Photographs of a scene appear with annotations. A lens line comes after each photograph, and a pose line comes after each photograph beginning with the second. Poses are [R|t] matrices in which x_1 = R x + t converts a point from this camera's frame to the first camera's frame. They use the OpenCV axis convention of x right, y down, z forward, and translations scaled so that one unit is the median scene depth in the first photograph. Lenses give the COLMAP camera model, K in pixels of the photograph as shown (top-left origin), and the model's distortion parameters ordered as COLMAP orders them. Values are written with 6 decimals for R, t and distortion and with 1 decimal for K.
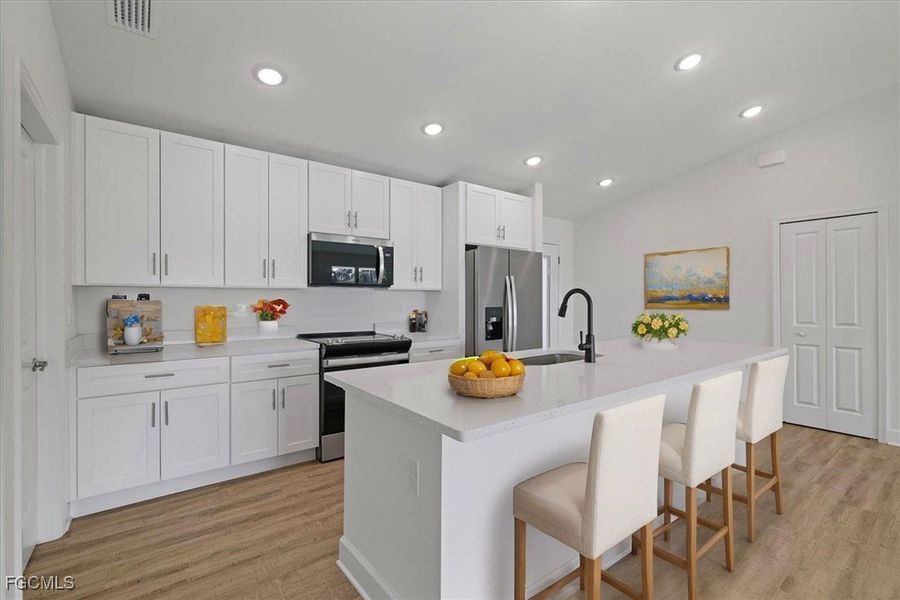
lens RADIAL K [[404.6, 0, 452.3], [0, 404.6, 293.7], [0, 0, 1]] dist [0.000744, -0.000422]
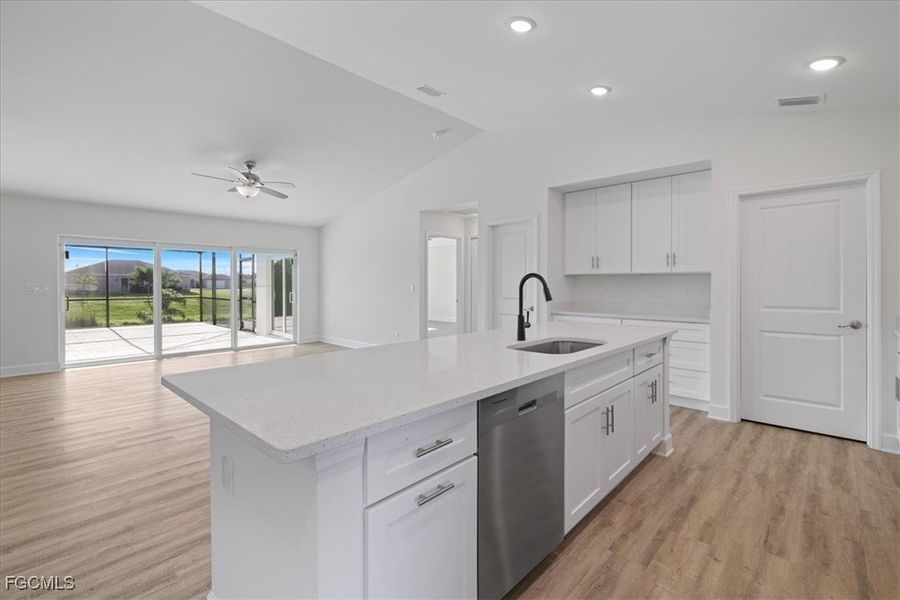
lens RADIAL K [[406.8, 0, 451.8], [0, 406.8, 285.0], [0, 0, 1]] dist [-0.001800, -0.000053]
pose [[-0.985551, 0.000792, -0.169376, 0.642972], [0.001643, 0.999987, -0.004881, 0.022627], [0.169370, -0.005089, -0.985539, 1.871572]]
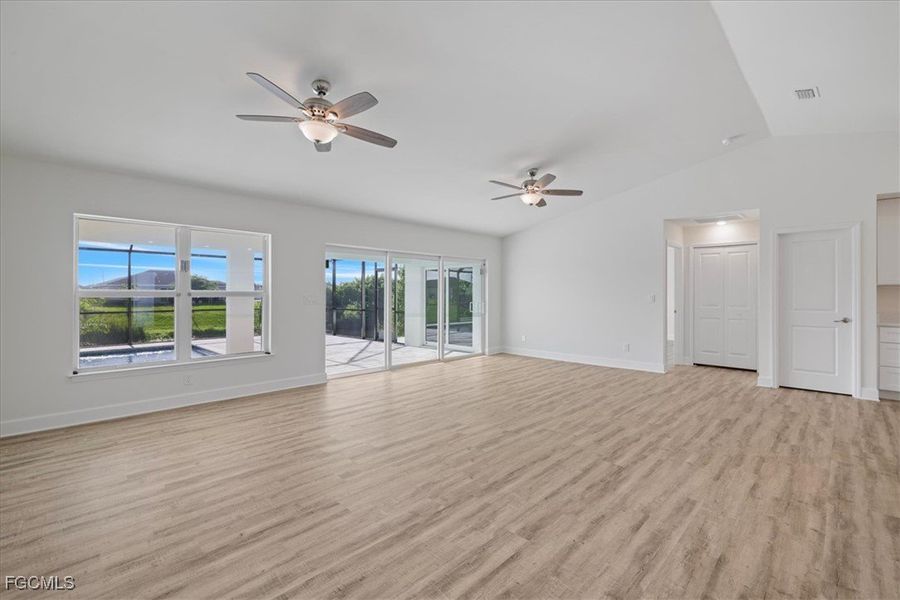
lens RADIAL K [[404.6, 0, 452.3], [0, 404.6, 293.7], [0, 0, 1]] dist [0.000744, -0.000422]
pose [[-0.988377, -0.001528, -0.152017, 2.105771], [0.000021, 0.999948, -0.010190, 0.023274], [0.152025, -0.010074, -0.988325, 1.559324]]
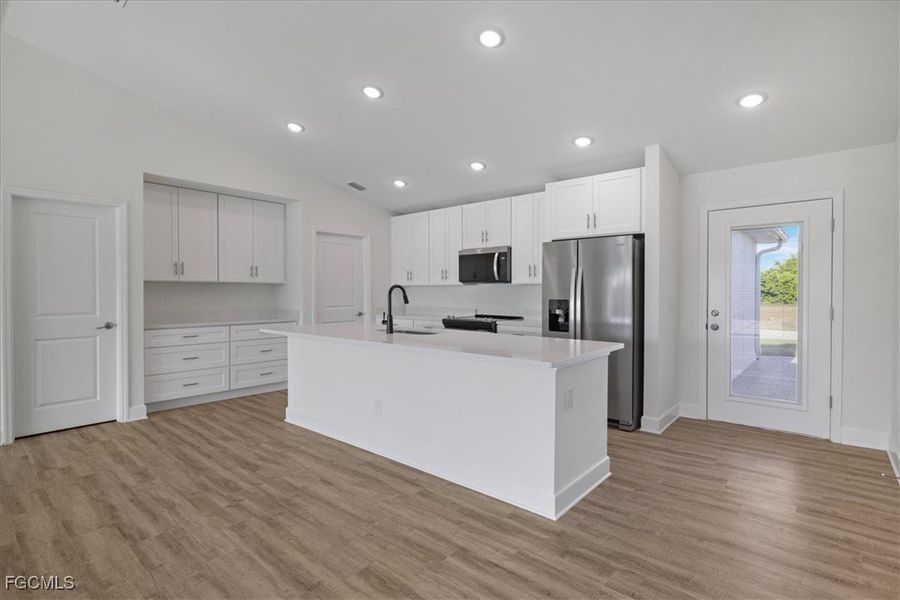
lens RADIAL K [[436.4, 0, 453.6], [0, 436.4, 295.3], [0, 0, 1]] dist [-0.000819, -0.000182]
pose [[0.212647, 0.009189, -0.977086, 1.786354], [0.008554, 0.999900, 0.011265, 0.011104], [0.977092, -0.010753, 0.212547, 0.806776]]
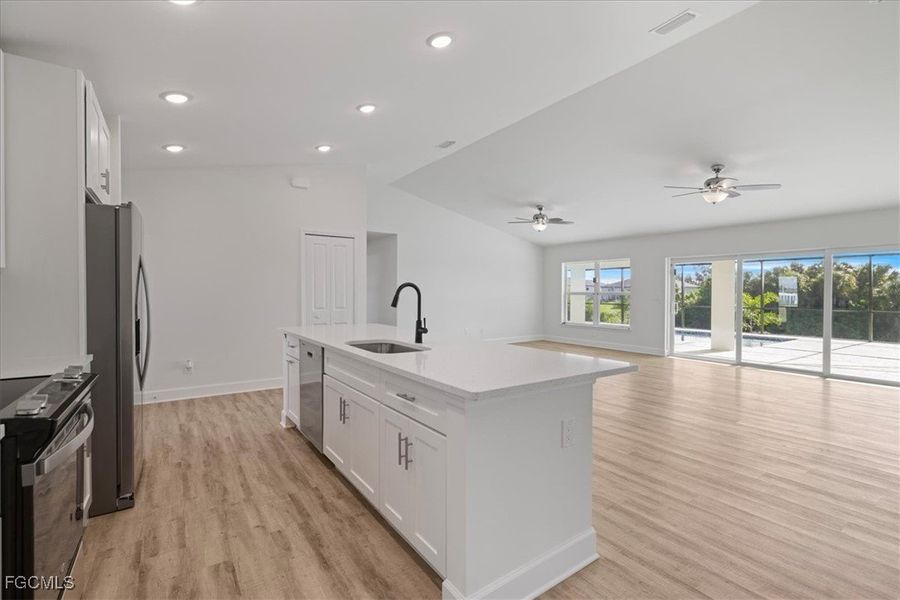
lens RADIAL K [[404.6, 0, 452.3], [0, 404.6, 293.7], [0, 0, 1]] dist [0.000744, -0.000422]
pose [[0.042757, -0.003473, 0.999079, -0.807657], [-0.013114, 0.999906, 0.004037, 0.012891], [-0.998999, -0.013275, 0.042707, 0.771006]]
